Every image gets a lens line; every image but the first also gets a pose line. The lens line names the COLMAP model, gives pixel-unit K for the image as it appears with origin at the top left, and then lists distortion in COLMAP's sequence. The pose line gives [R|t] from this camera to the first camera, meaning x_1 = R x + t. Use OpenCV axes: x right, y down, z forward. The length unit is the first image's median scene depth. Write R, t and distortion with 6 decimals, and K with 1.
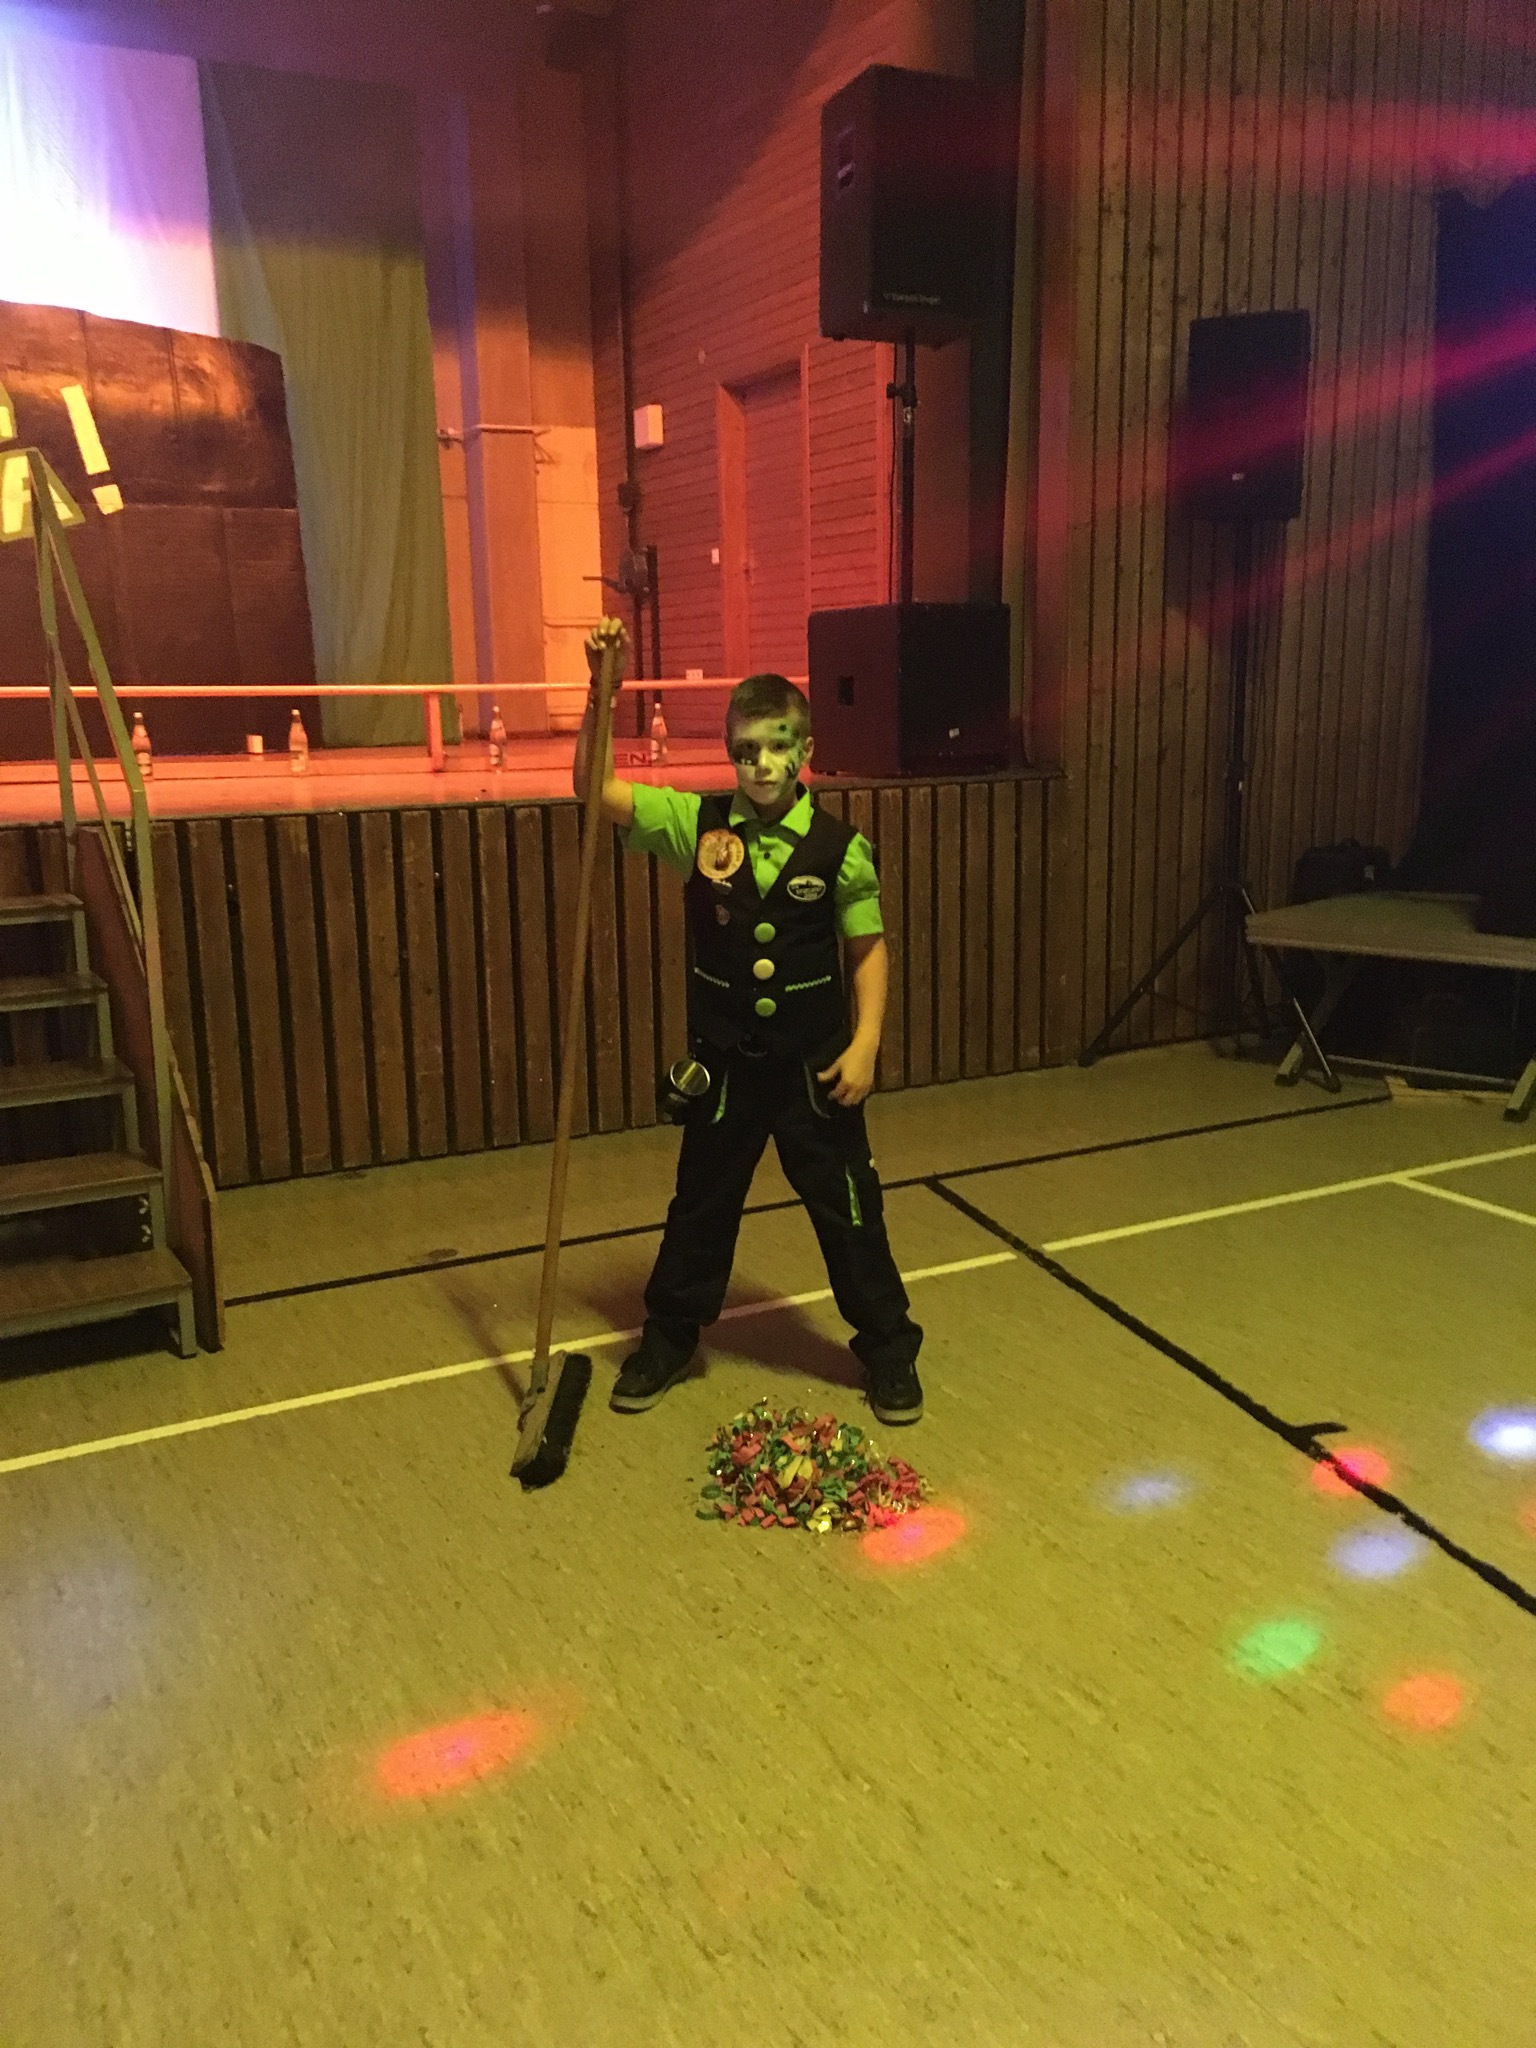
lens RADIAL K [[1755.9, 0, 767.0], [0, 1755.9, 1036.3], [0, 0, 1]] dist [0.064736, -0.005494]
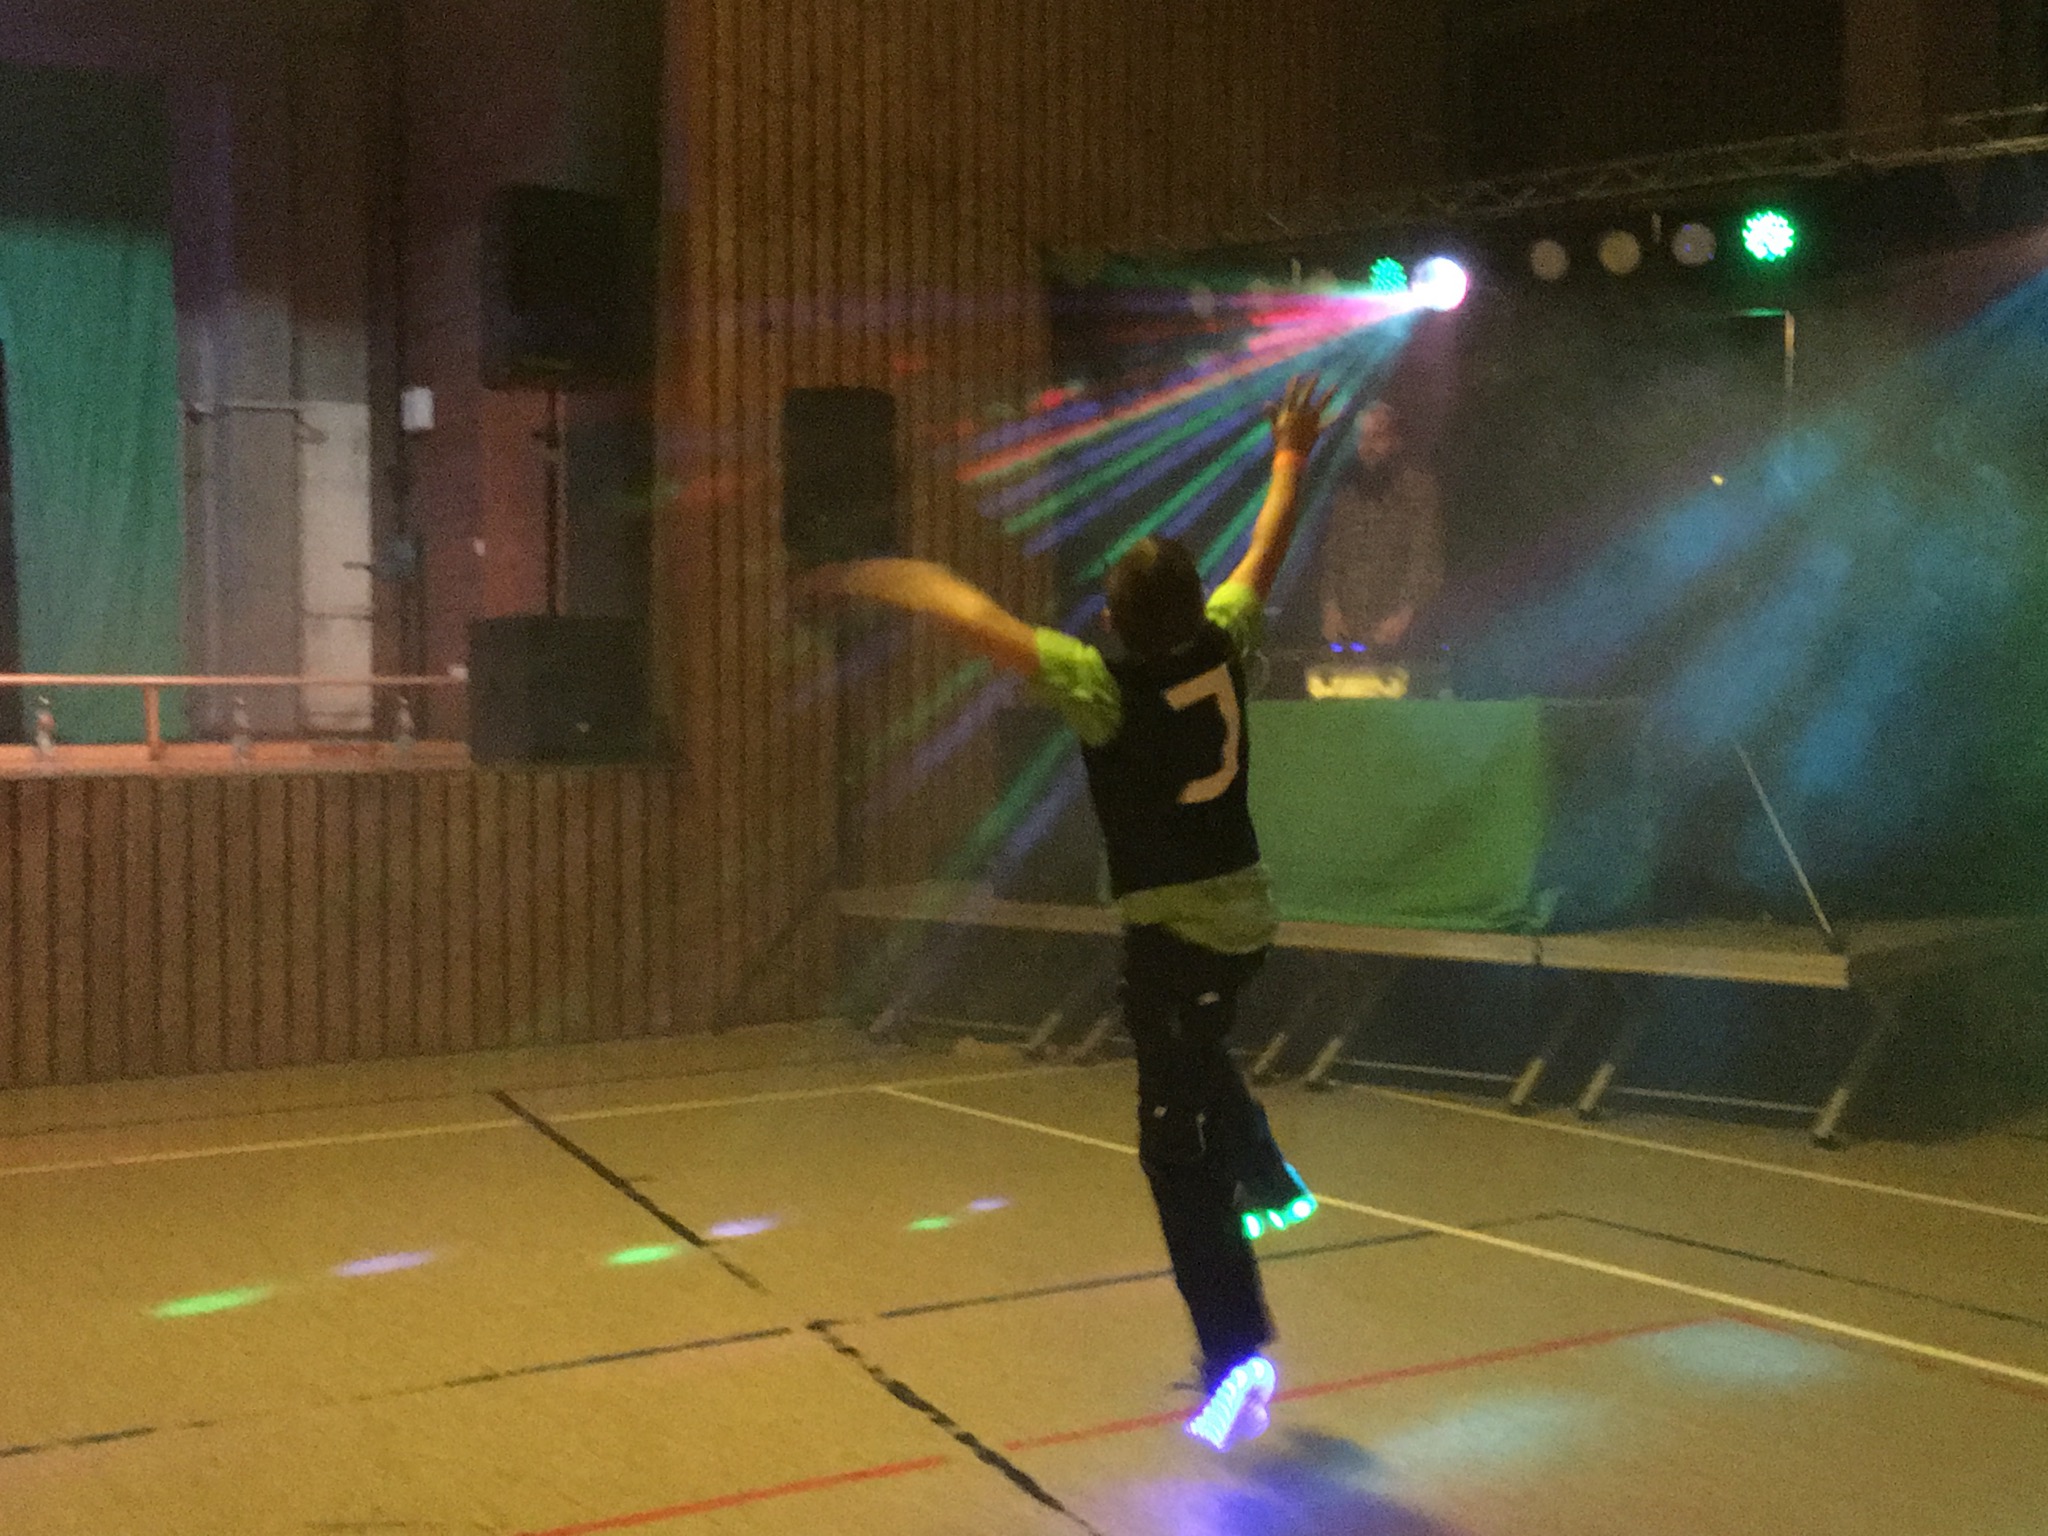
lens RADIAL K [[2702.2, 0, 1031.2], [0, 2702.2, 779.0], [0, 0, 1]] dist [0.051044, 0.000000]
pose [[0.995804, 0.014826, 0.090298, 0.237098], [0.000163, 0.986498, -0.163771, 0.144965], [-0.091507, 0.163099, 0.982357, -0.725642]]
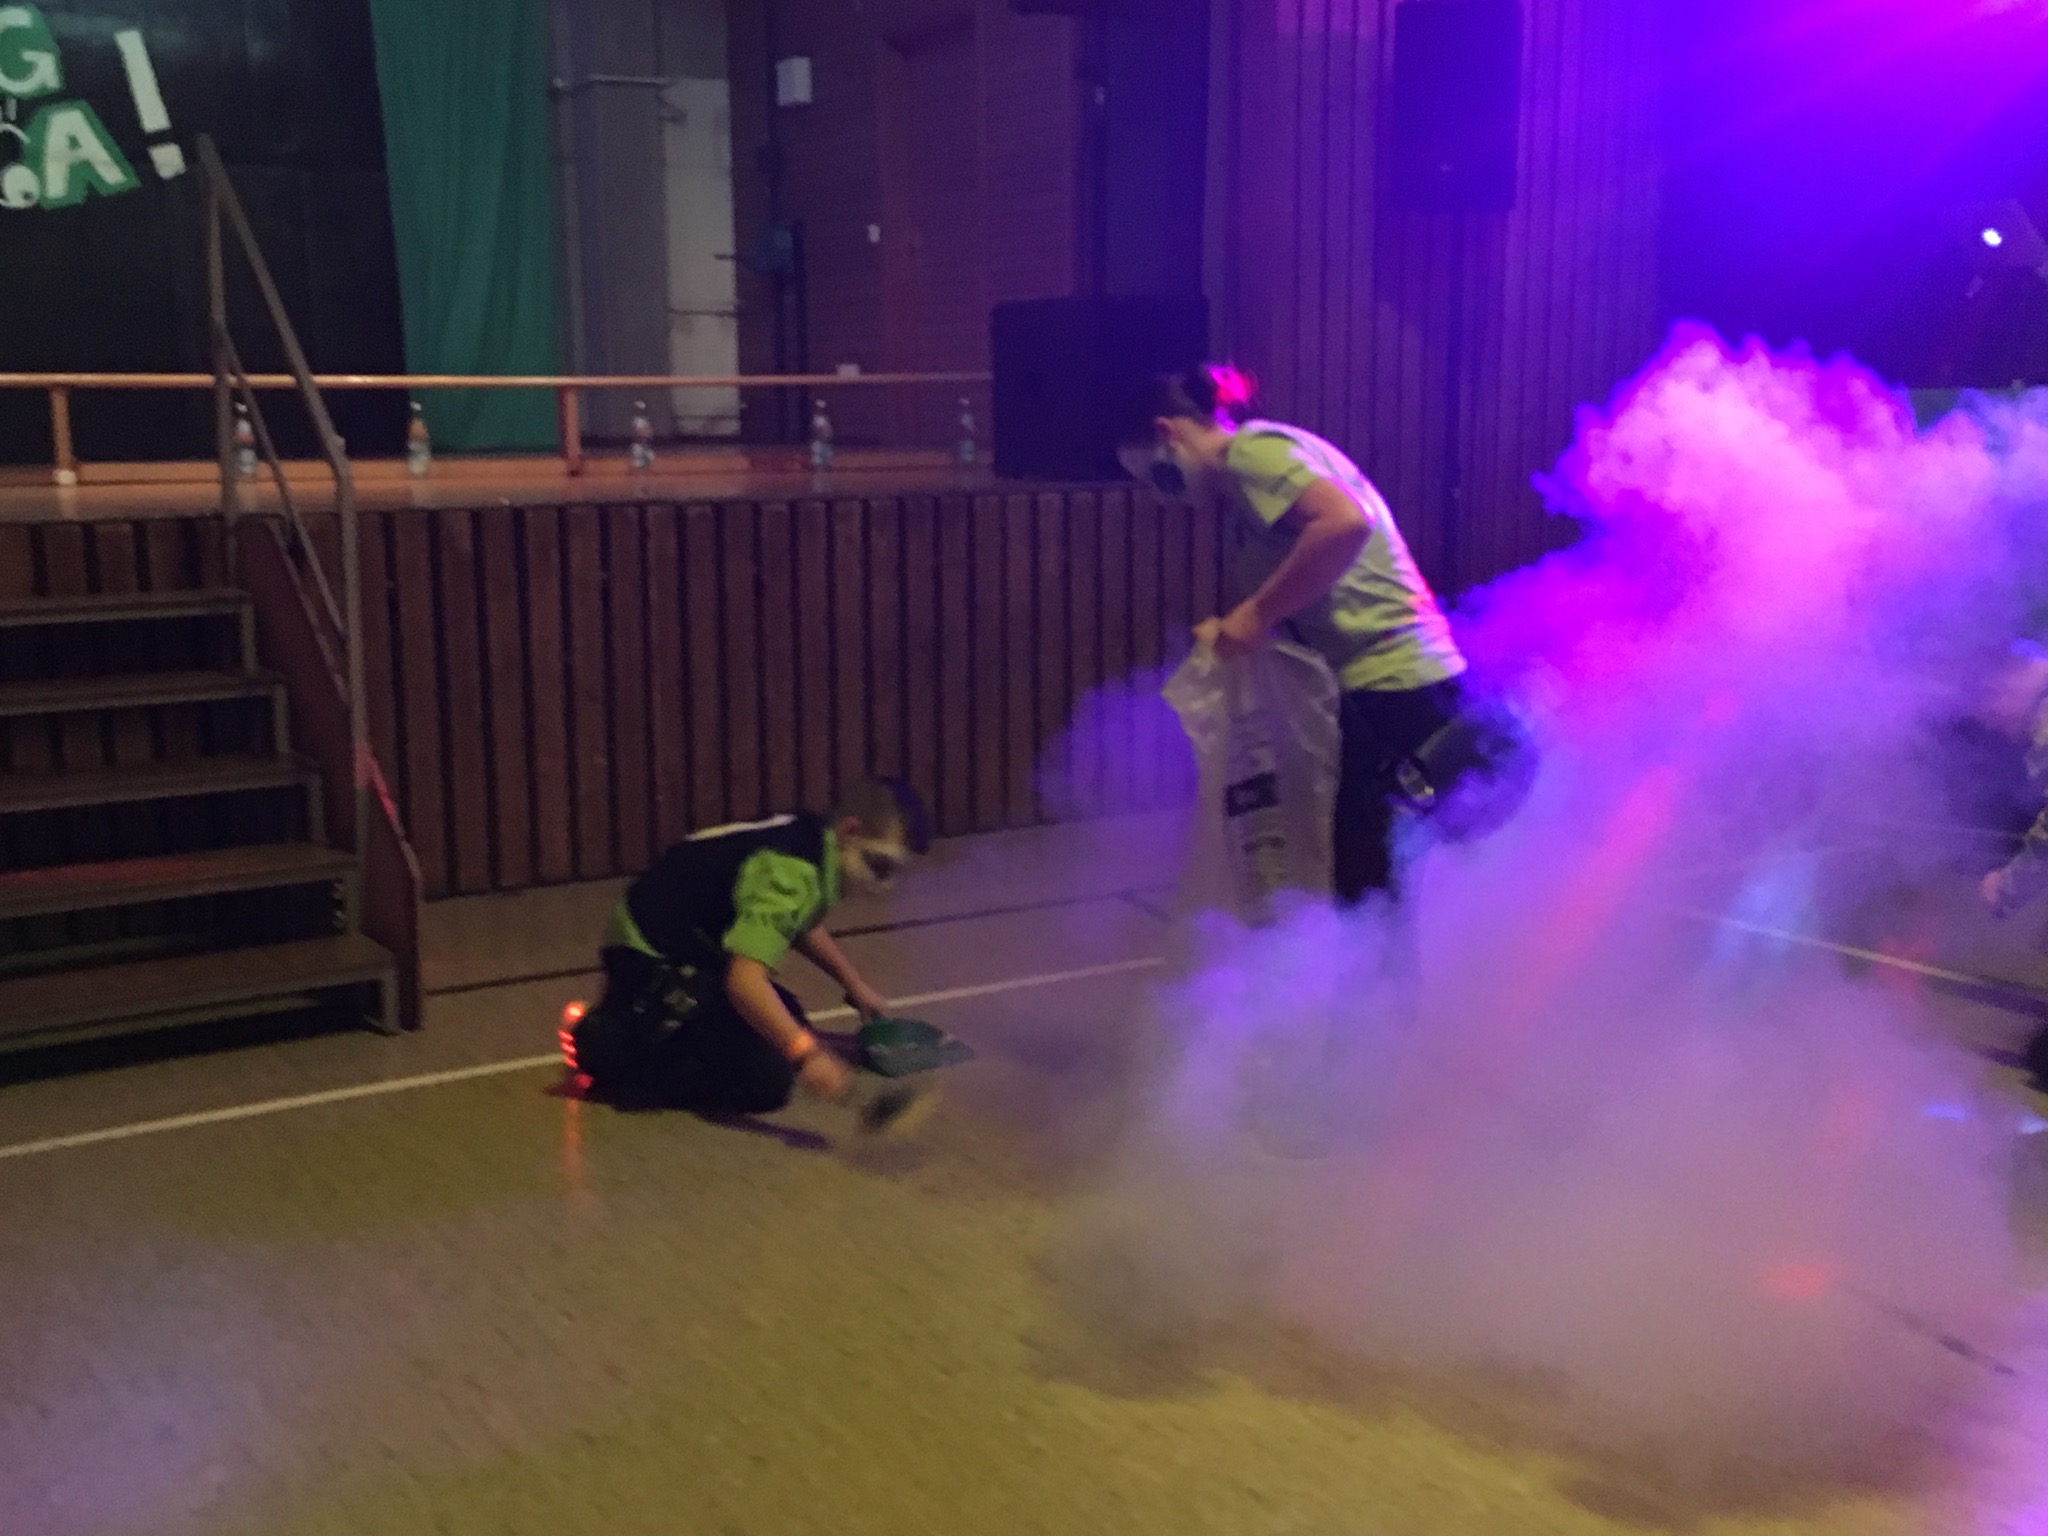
lens RADIAL K [[2329.9, 0, 1032.5], [0, 2329.9, 775.8], [0, 0, 1]] dist [0.061509, 0.000000]
pose [[0.998615, 0.001353, 0.052599, -0.020559], [0.000434, 0.999423, -0.033949, 0.050660], [-0.052615, 0.033925, 0.998038, -0.223983]]
